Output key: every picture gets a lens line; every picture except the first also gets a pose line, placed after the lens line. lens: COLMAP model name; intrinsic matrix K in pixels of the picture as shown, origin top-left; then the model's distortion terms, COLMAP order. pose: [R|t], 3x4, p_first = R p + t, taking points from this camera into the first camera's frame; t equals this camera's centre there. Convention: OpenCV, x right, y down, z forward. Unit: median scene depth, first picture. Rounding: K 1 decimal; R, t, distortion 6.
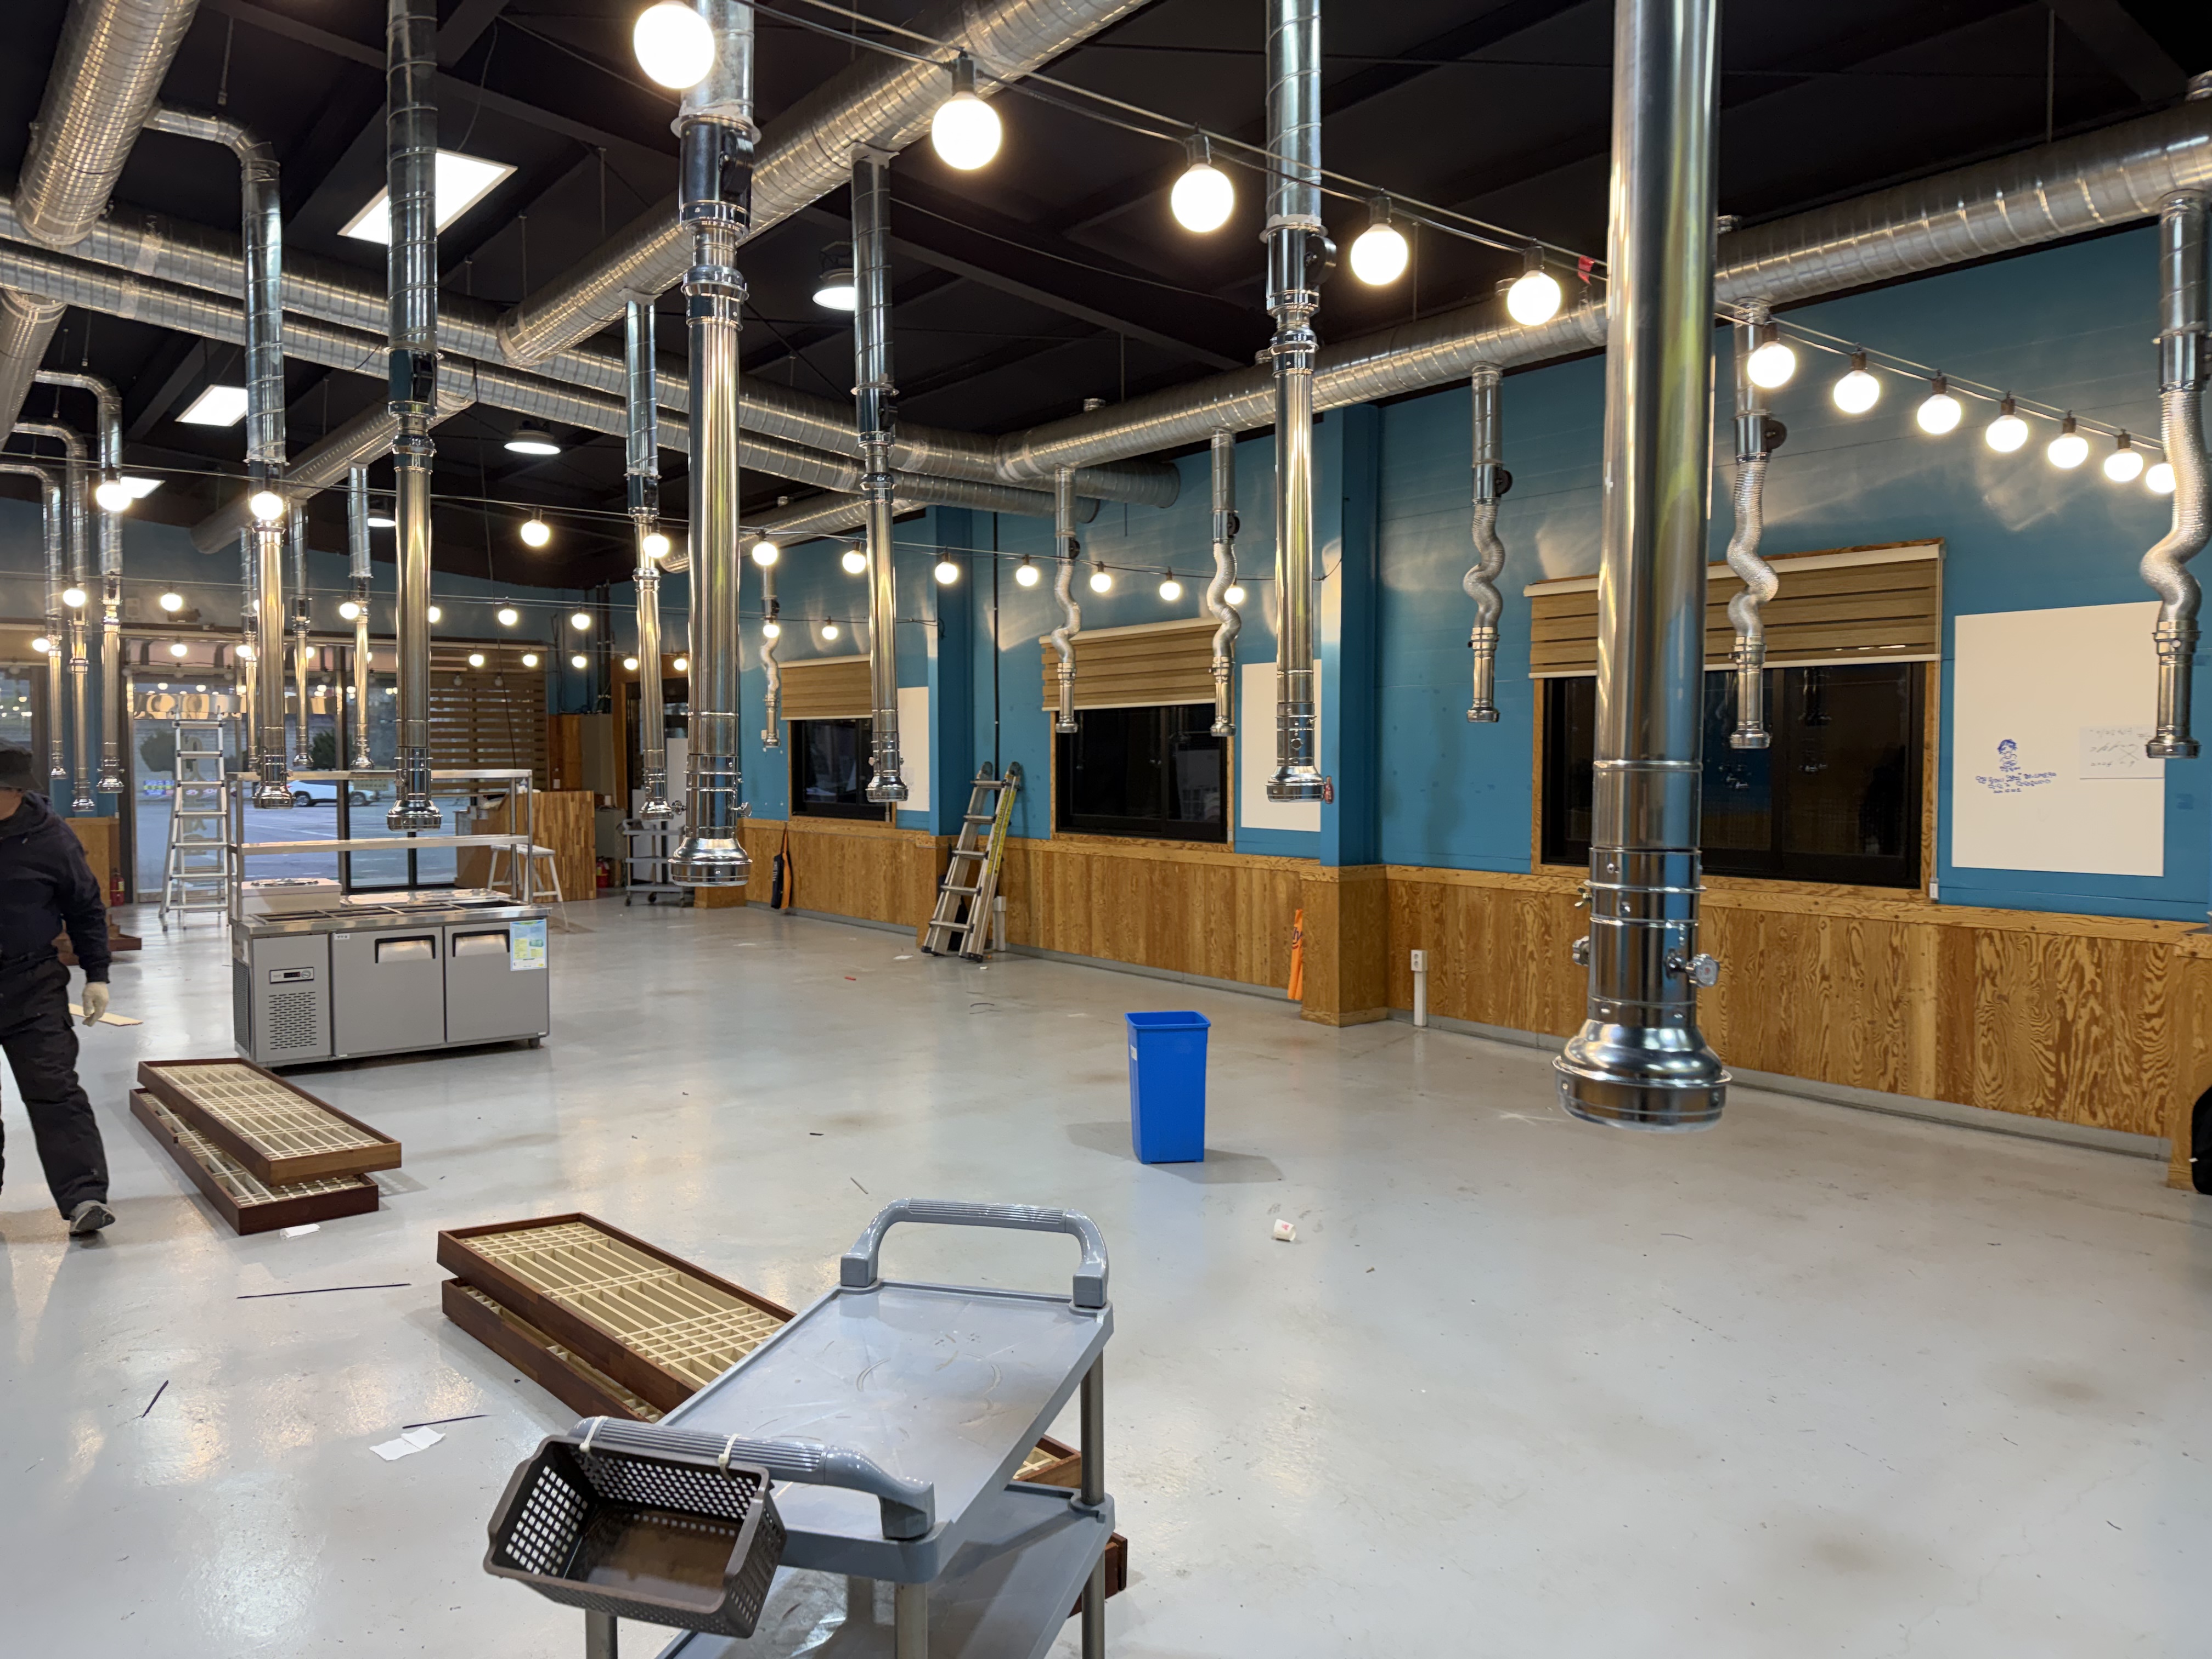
lens RADIAL K [[1547.1, 0, 1112.3], [0, 1547.1, 801.0], [0, 0, 1]] dist [0.109001, -0.162788]
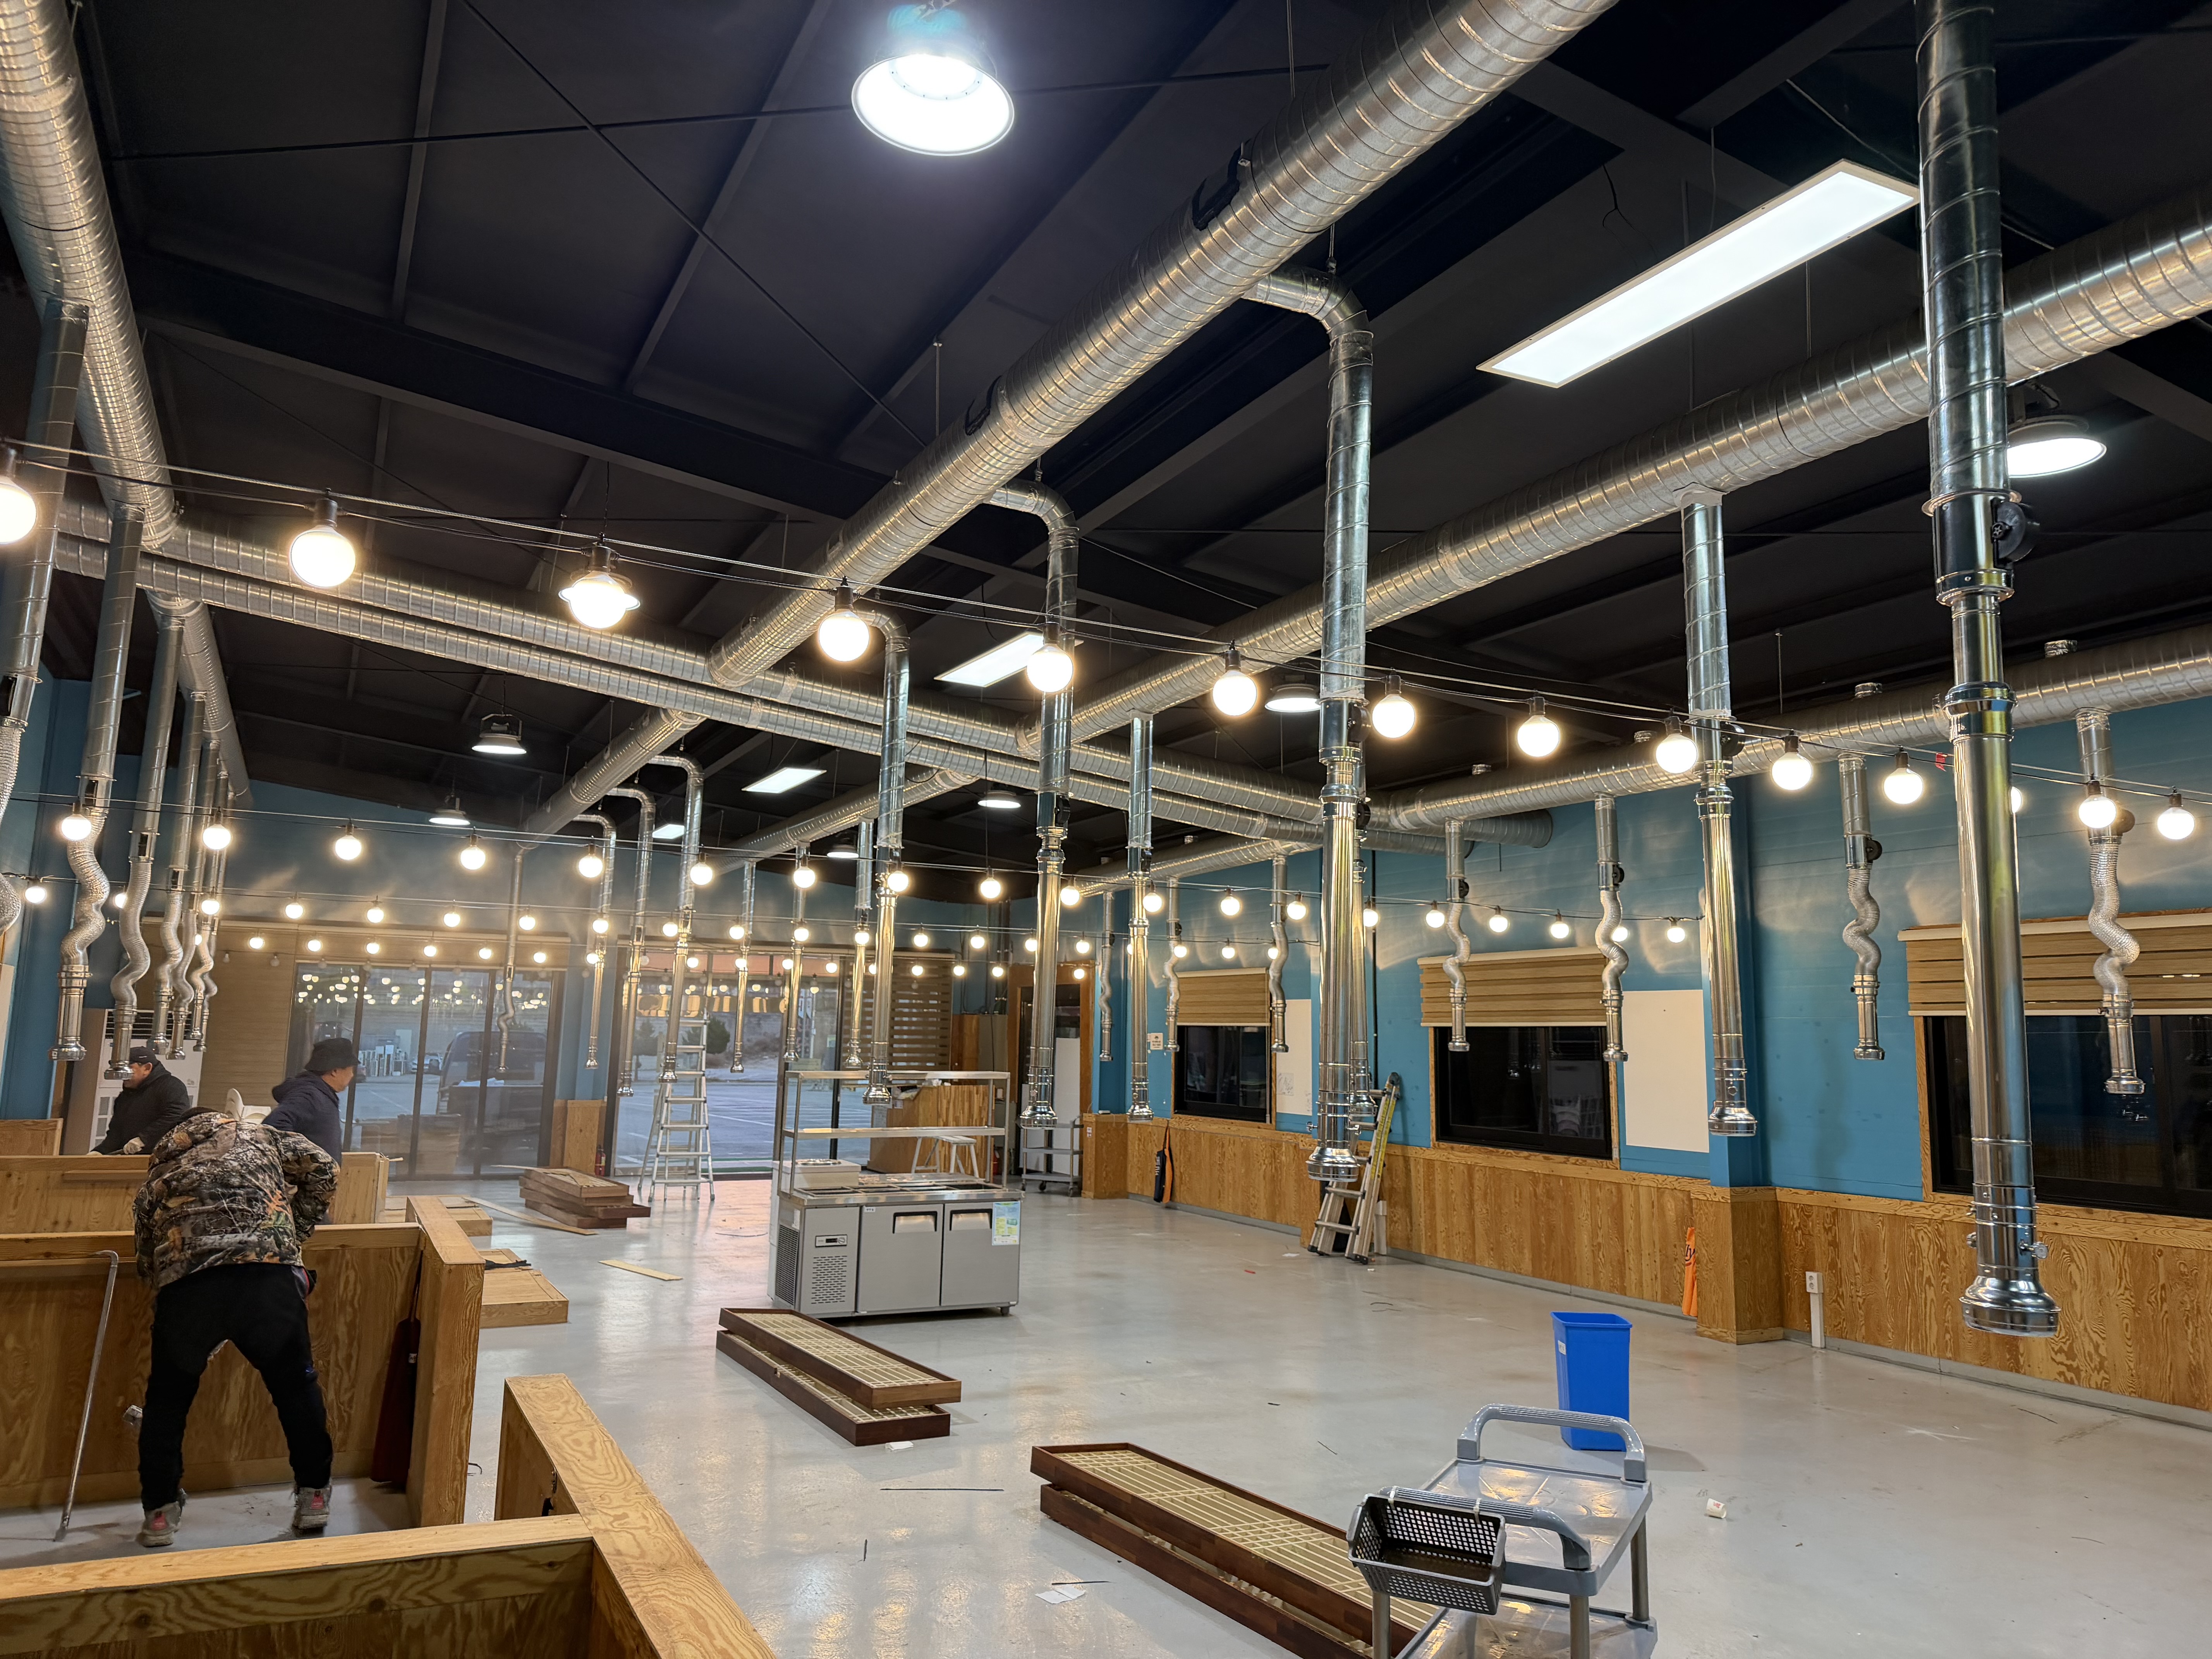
lens RADIAL K [[1547.1, 0, 1112.3], [0, 1547.1, 801.0], [0, 0, 1]] dist [0.109001, -0.162788]
pose [[0.979955, -0.008783, -0.199024, -0.054692], [-0.028727, 0.982357, -0.184796, -0.007076], [0.197135, 0.186809, 0.962414, -0.185422]]
